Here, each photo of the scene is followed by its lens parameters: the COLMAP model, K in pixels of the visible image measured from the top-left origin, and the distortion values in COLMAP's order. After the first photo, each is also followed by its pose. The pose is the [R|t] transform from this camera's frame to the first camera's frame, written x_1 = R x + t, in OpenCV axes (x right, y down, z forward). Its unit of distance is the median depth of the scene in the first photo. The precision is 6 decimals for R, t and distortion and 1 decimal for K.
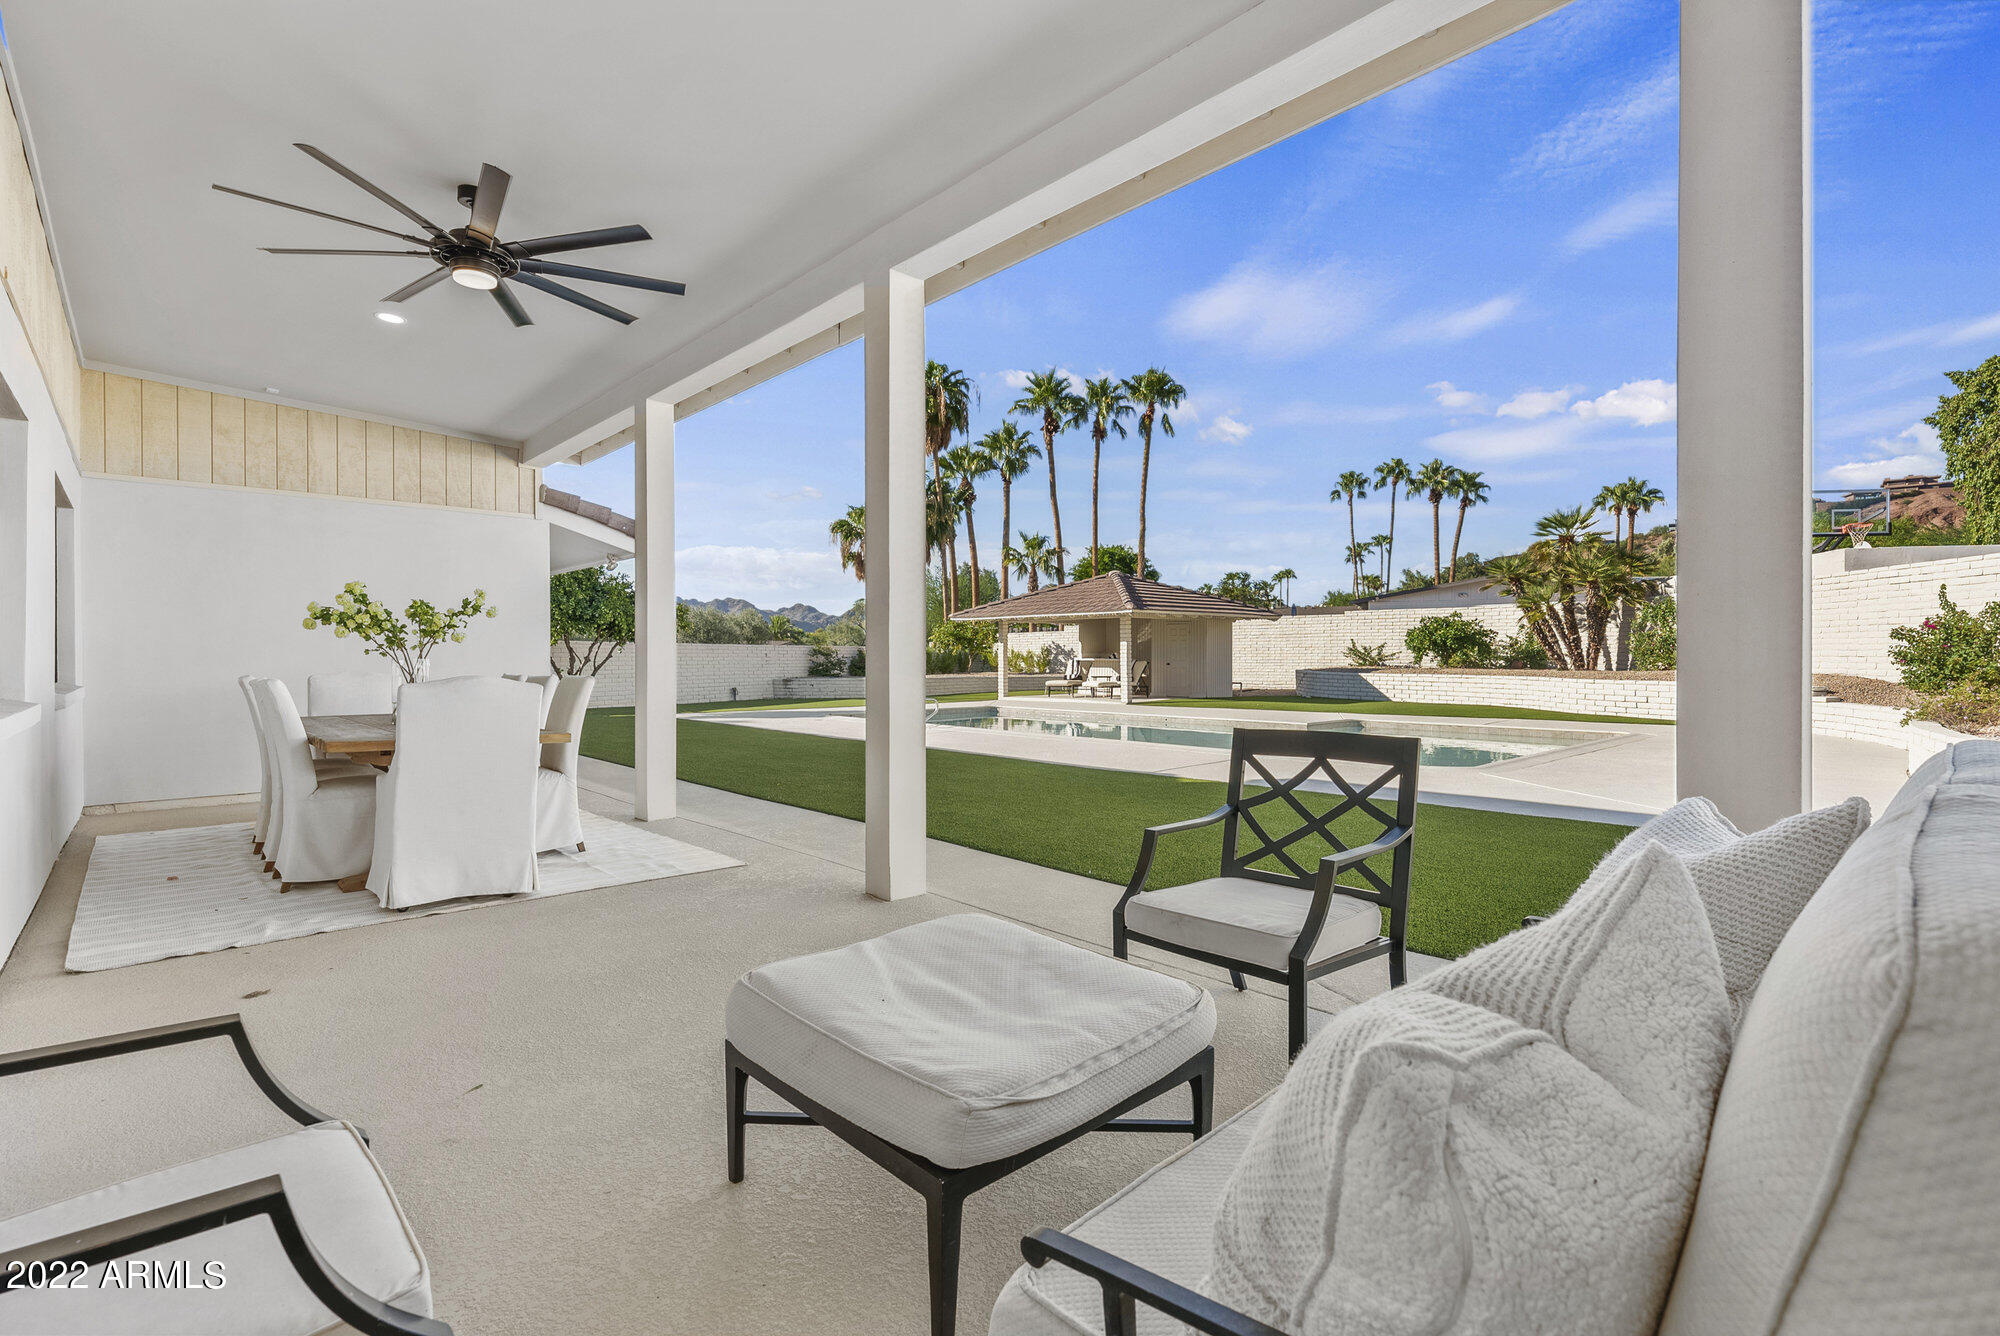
lens RADIAL K [[912.1, 0, 1002.5], [0, 912.1, 662.2], [0, 0, 1]] dist [-0.000370, -0.000742]
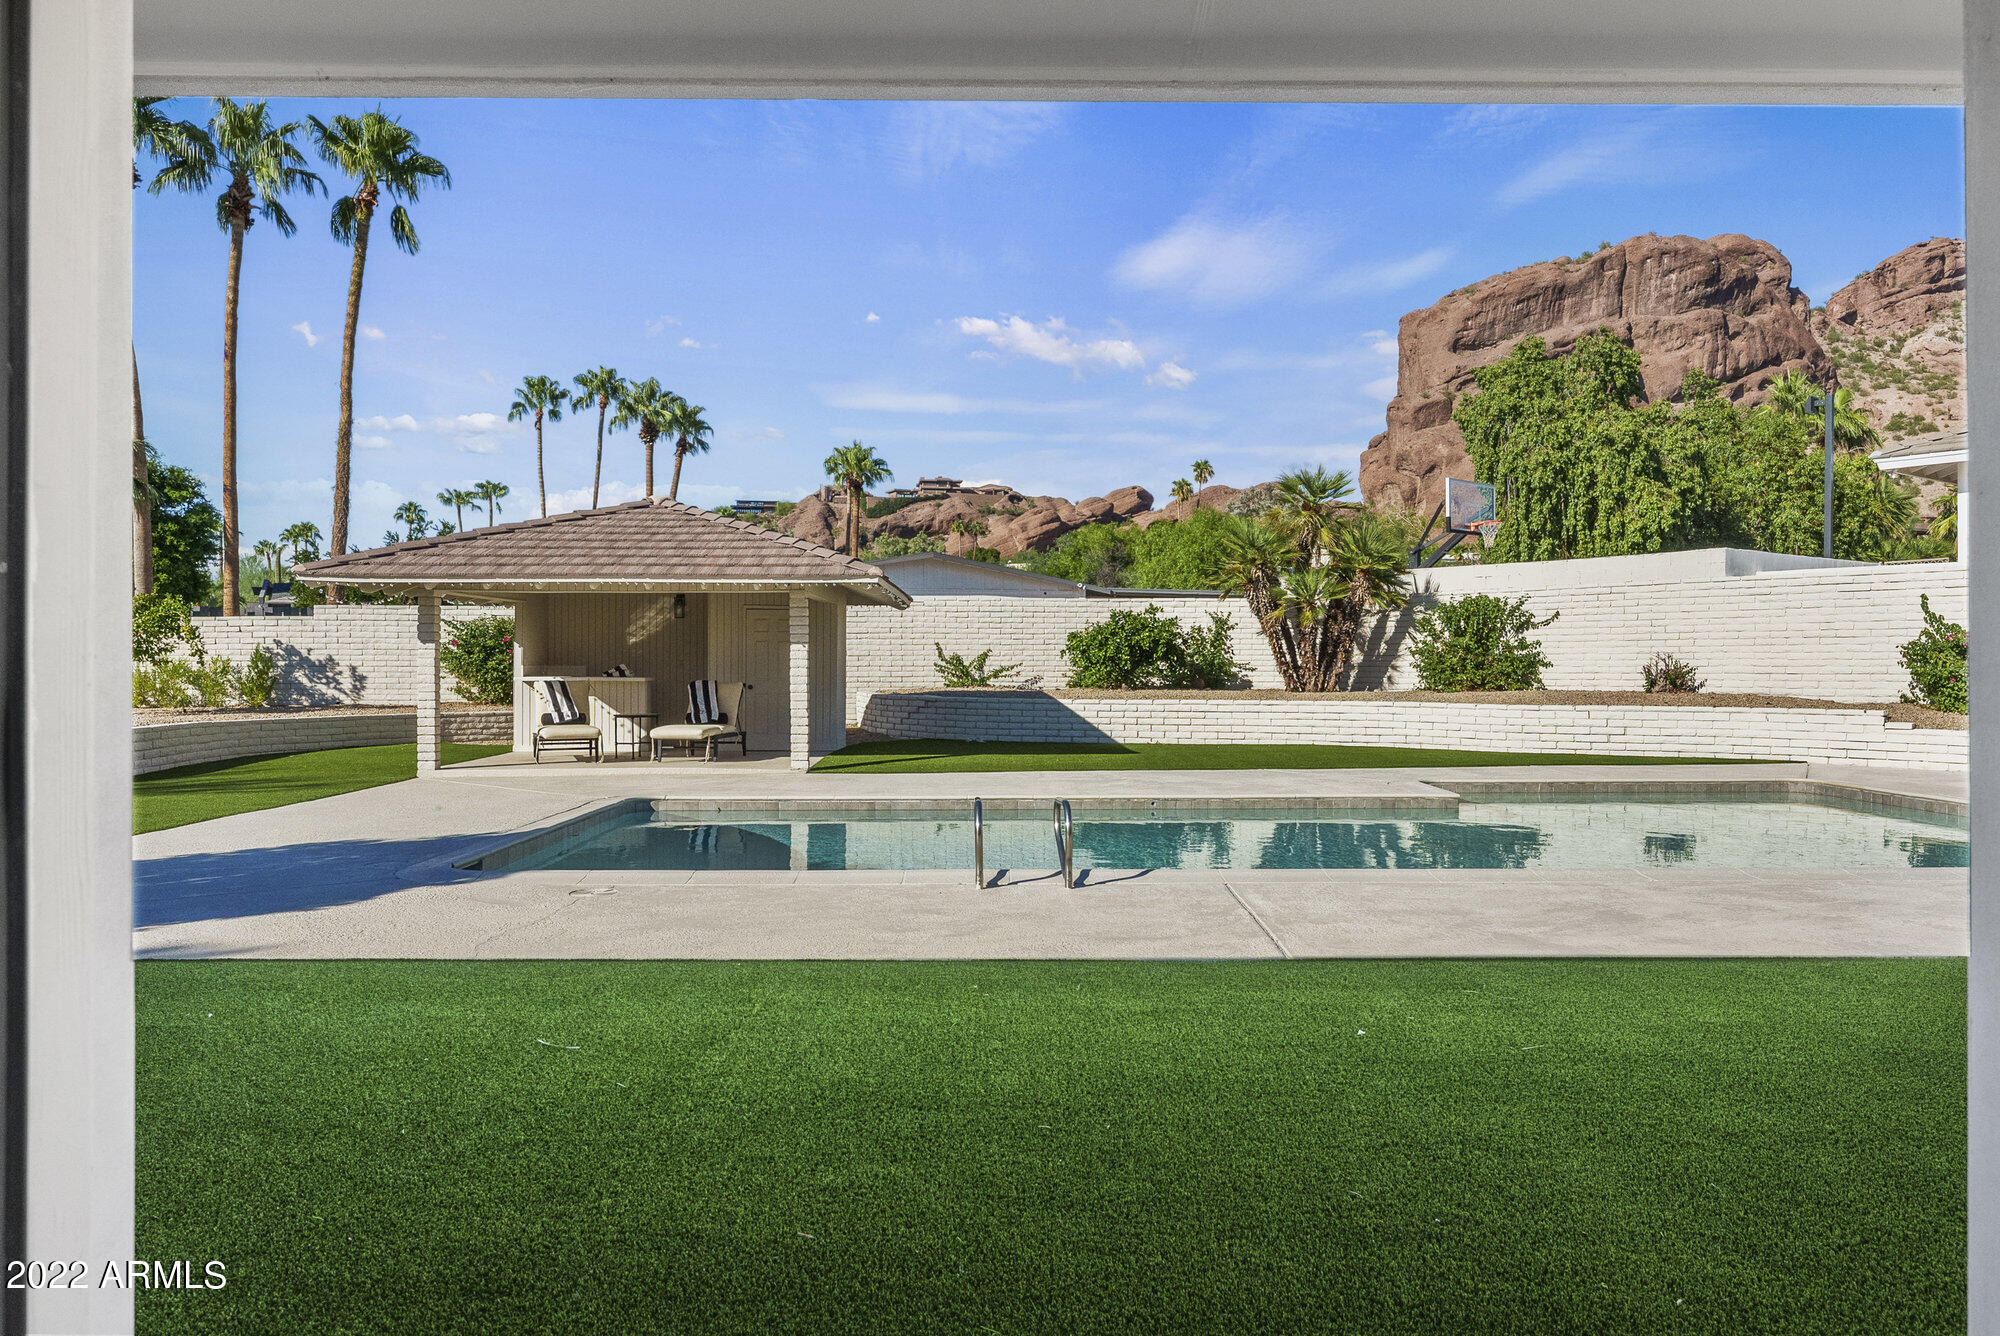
lens RADIAL K [[1360.3, 0, 1000.0], [0, 1360.3, 668.0], [0, 0, 1]] dist [0.003080, 0.001291]
pose [[0.667791, 0.000775, 0.744348, -0.163765], [0.003991, 0.999981, -0.004622, -0.002706], [-0.744338, 0.006058, 0.667776, 0.213166]]
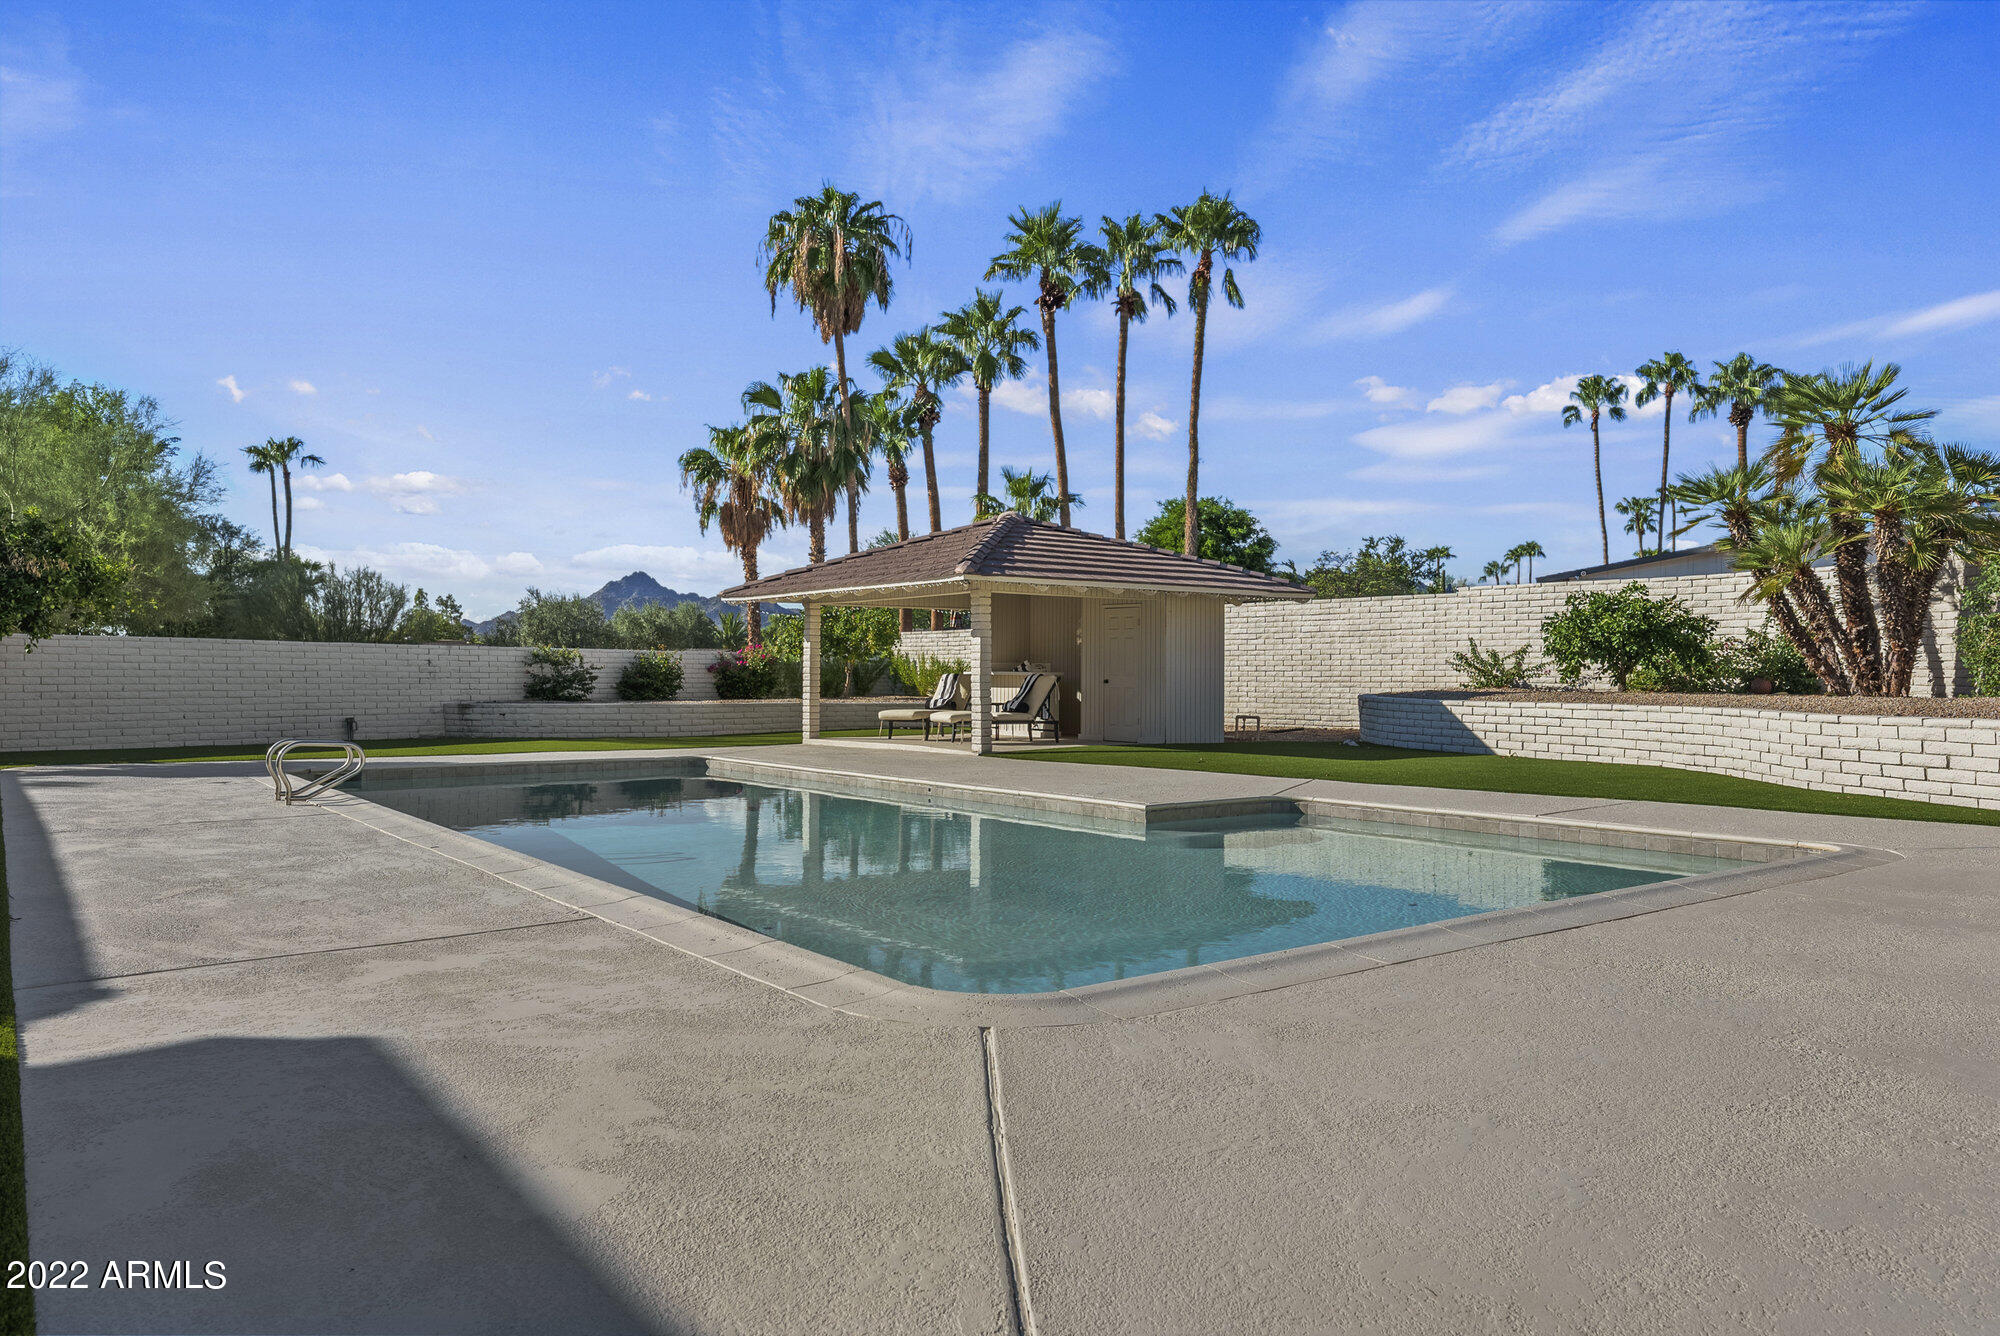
lens RADIAL K [[1334.9, 0, 1000.0], [0, 1334.9, 668.0], [0, 0, 1]] dist [0.000749, 0.000642]
pose [[0.995464, 0.004872, -0.095019, 0.107506], [-0.006133, 0.999897, -0.012977, 0.002586], [0.094946, 0.013500, 0.995391, 0.109257]]
